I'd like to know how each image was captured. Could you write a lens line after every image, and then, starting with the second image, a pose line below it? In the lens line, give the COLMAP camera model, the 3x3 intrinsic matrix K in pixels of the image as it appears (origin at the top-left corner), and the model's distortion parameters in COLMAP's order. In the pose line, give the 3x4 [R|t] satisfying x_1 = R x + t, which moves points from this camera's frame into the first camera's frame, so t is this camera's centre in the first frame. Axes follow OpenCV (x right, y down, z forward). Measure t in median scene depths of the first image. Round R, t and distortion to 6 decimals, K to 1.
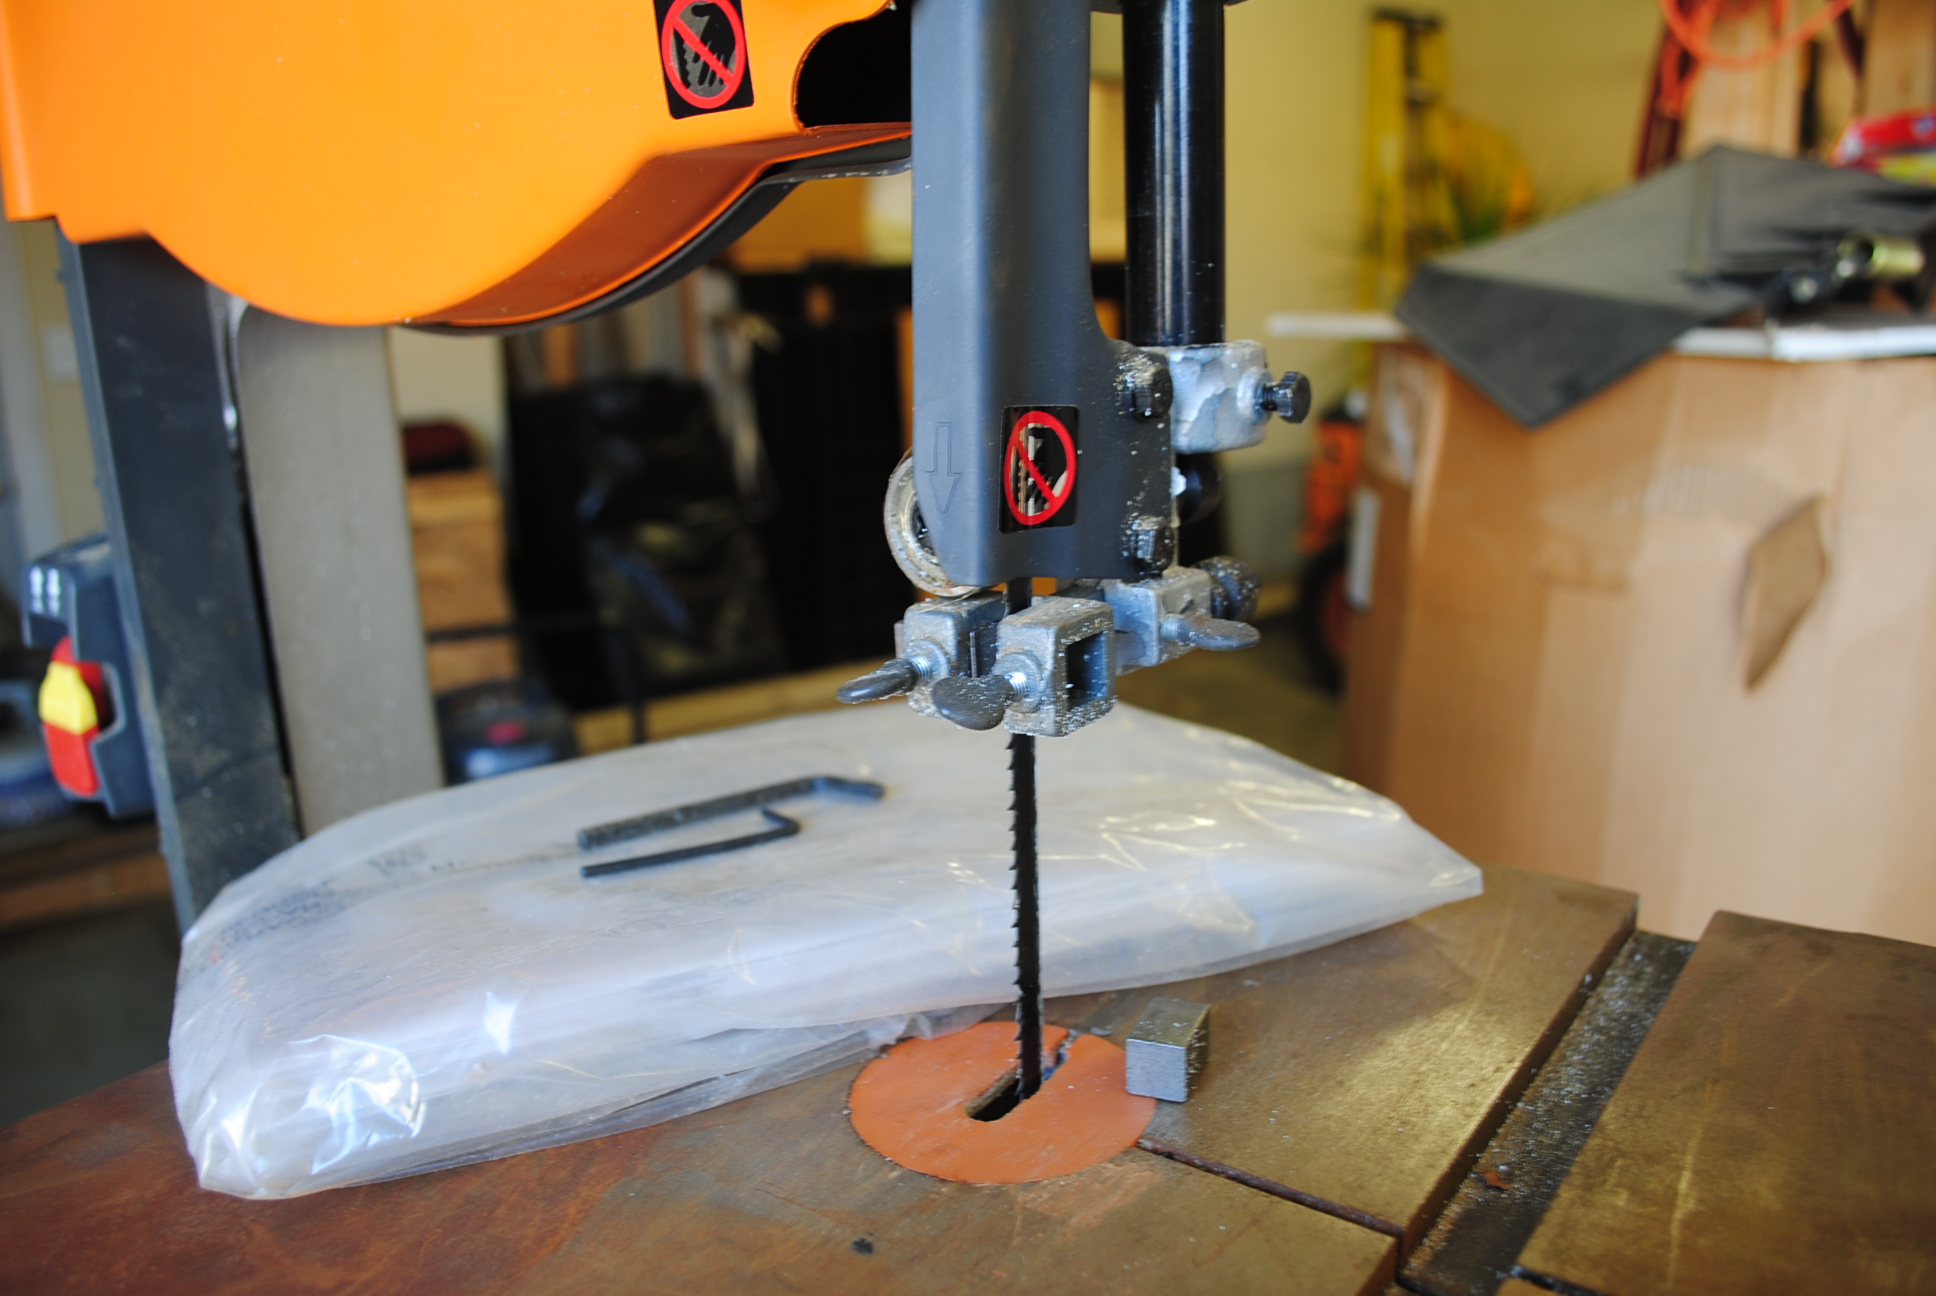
lens RADIAL K [[1518.8, 0, 972.9], [0, 1518.8, 654.5], [0, 0, 1]] dist [-0.081878, 0.009847]
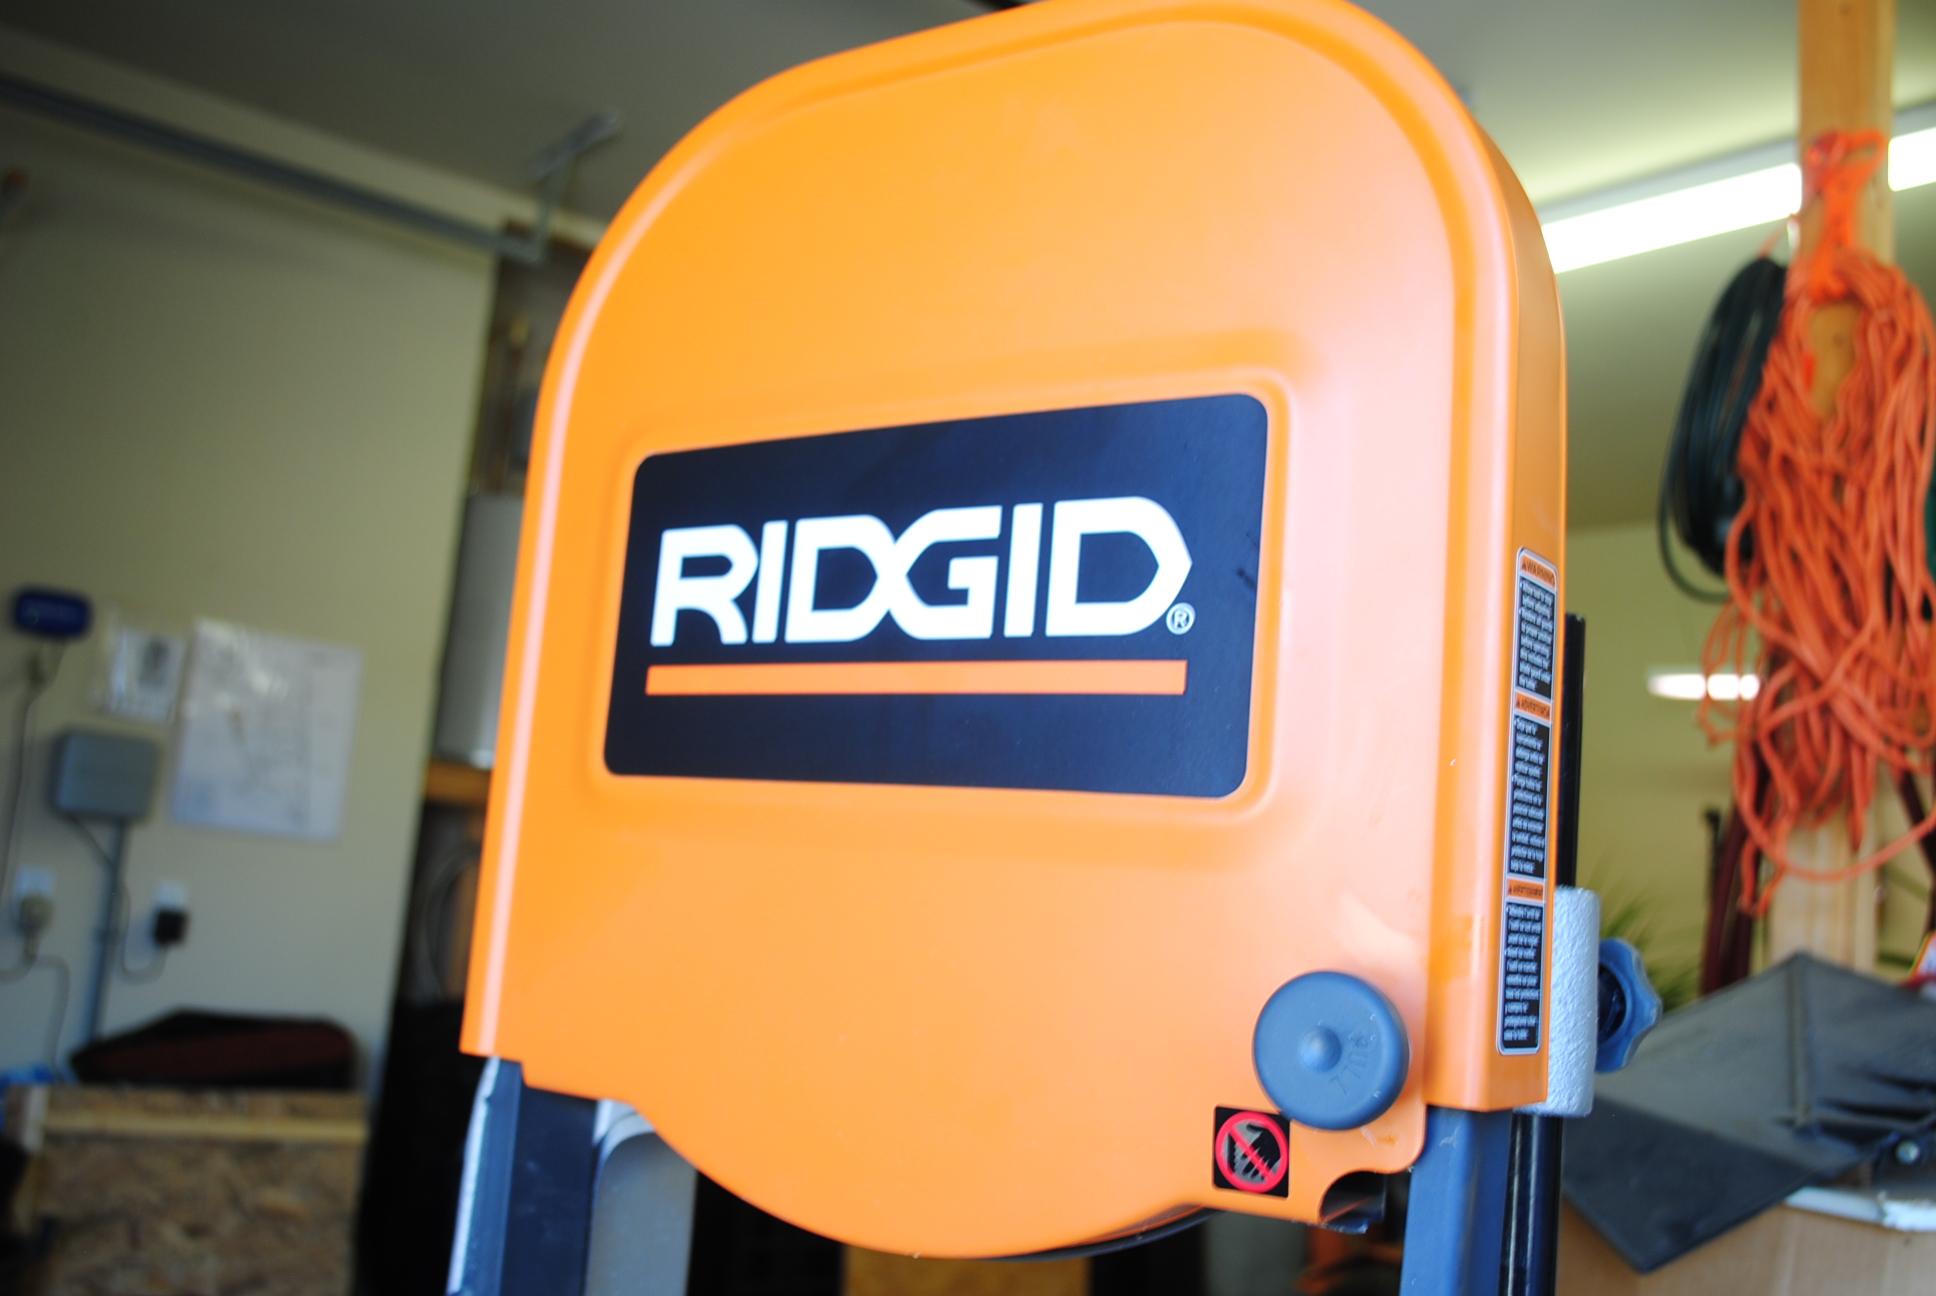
lens RADIAL K [[1794.2, 0, 963.6], [0, 1794.2, 649.2], [0, 0, 1]] dist [-0.067825, 0.006951]
pose [[0.992278, 0.122967, 0.016214, -0.137688], [-0.107933, 0.920486, -0.375574, -0.043327], [-0.061108, 0.370924, 0.926651, -0.196366]]
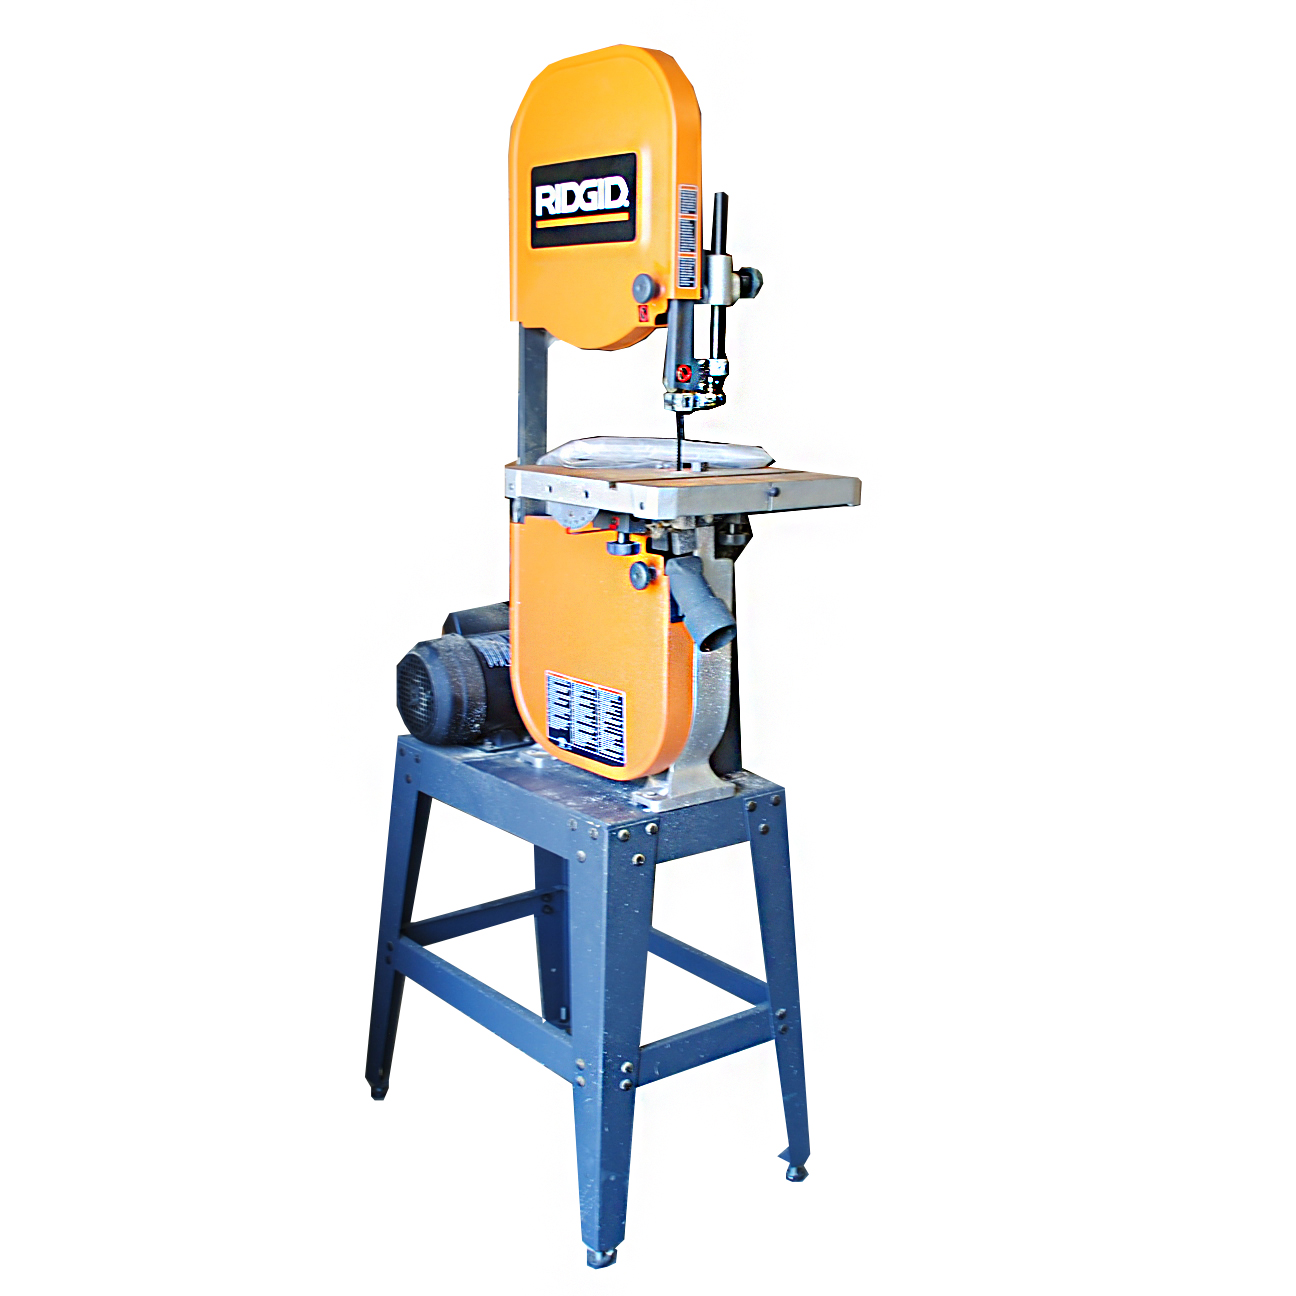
lens RADIAL K [[1497.8, 0, 648.0], [0, 1497.8, 648.0], [0, 0, 1]] dist [-0.096430, 0.006590]
pose [[0.966755, 0.100737, -0.235023, 0.429689], [-0.110006, 0.993574, -0.026629, 0.352212], [0.230831, 0.051598, 0.971625, -1.495424]]
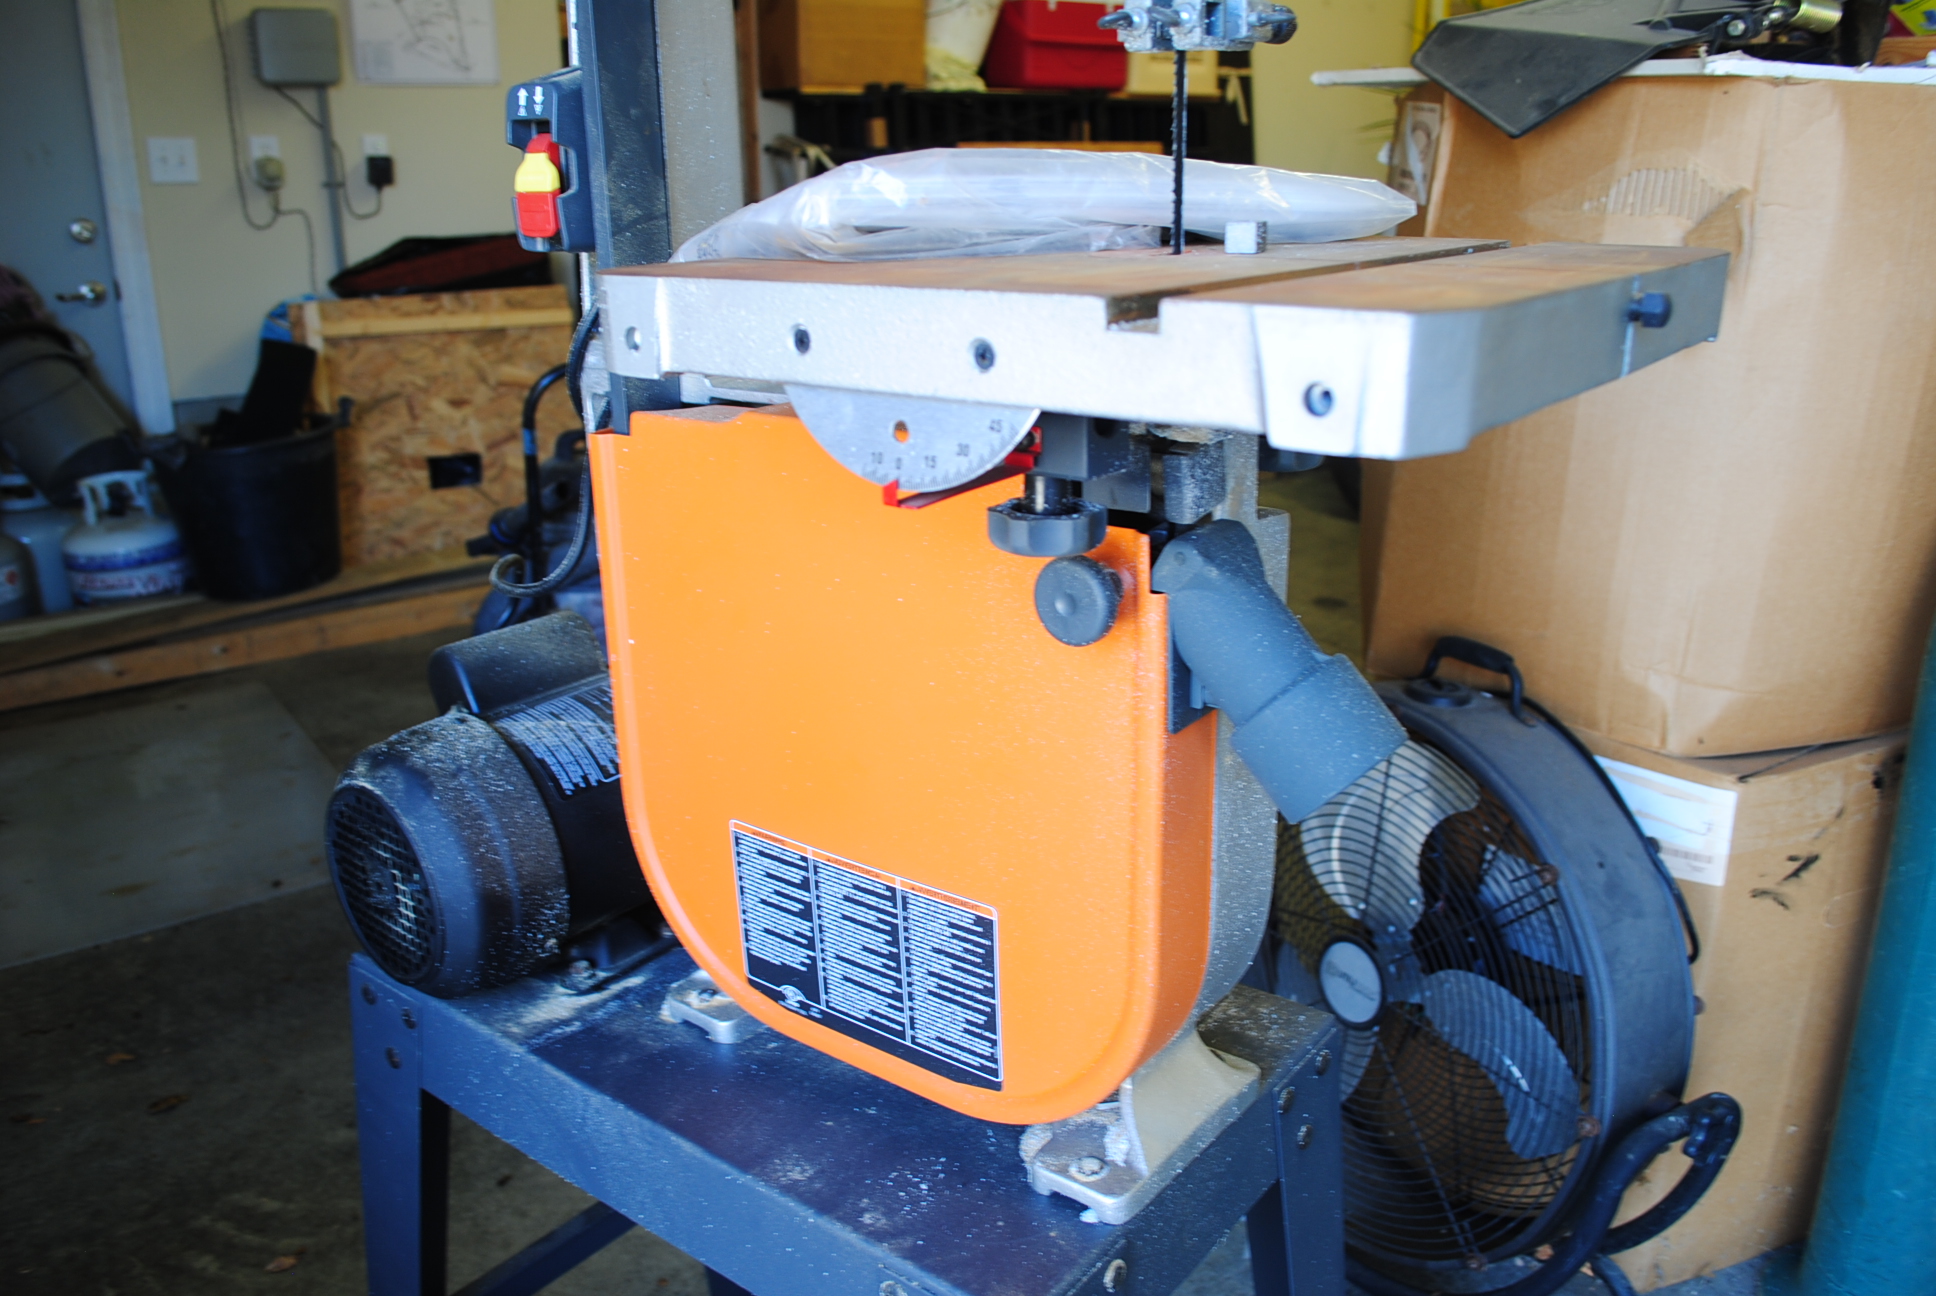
lens RADIAL K [[1522.8, 0, 966.9], [0, 1522.8, 653.9], [0, 0, 1]] dist [-0.084140, 0.013197]
pose [[0.999494, 0.024387, -0.020434, -0.053466], [-0.022692, 0.996583, 0.079423, 0.190150], [0.022301, -0.078919, 0.996632, -0.294659]]
